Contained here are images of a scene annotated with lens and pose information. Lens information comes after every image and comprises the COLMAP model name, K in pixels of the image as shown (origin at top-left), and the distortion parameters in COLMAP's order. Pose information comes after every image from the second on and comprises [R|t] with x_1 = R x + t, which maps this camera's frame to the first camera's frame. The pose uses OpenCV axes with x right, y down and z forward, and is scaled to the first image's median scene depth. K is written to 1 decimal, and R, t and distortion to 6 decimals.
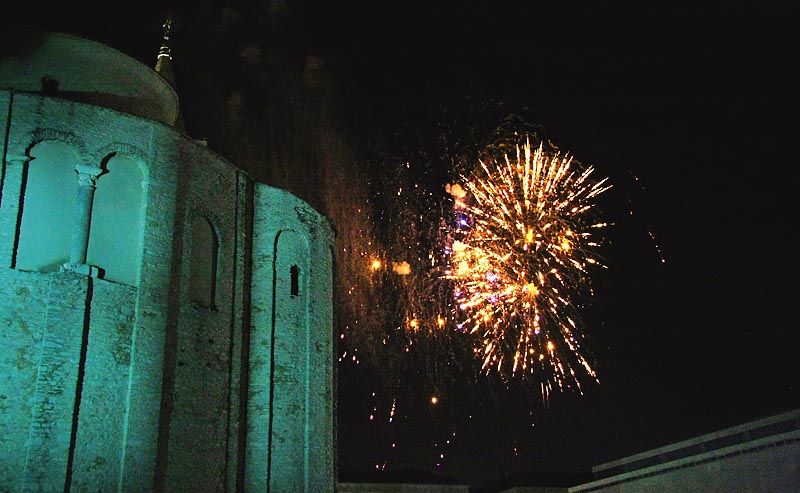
lens RADIAL K [[928.0, 0, 417.2], [0, 928.0, 236.4], [0, 0, 1]] dist [0.070262, 0.000000]
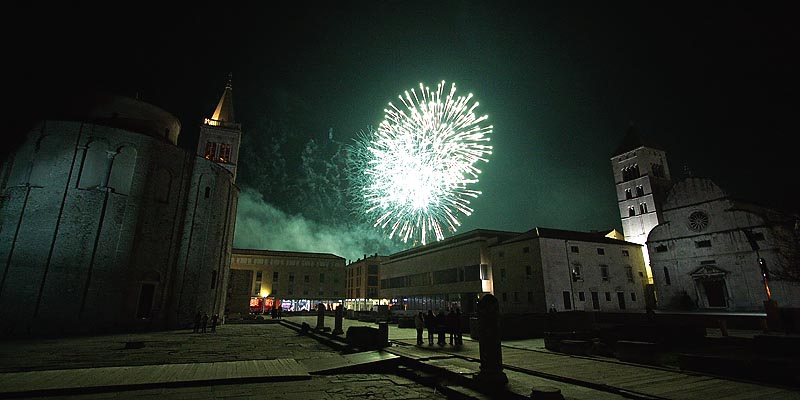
lens RADIAL K [[374.8, 0, 392.5], [0, 374.8, 196.0], [0, 0, 1]] dist [-0.002679, -0.001255]
pose [[0.998414, 0.046938, 0.031089, 0.429550], [-0.050002, 0.993057, 0.106477, -0.097353], [-0.025875, -0.107862, 0.993829, -0.124828]]
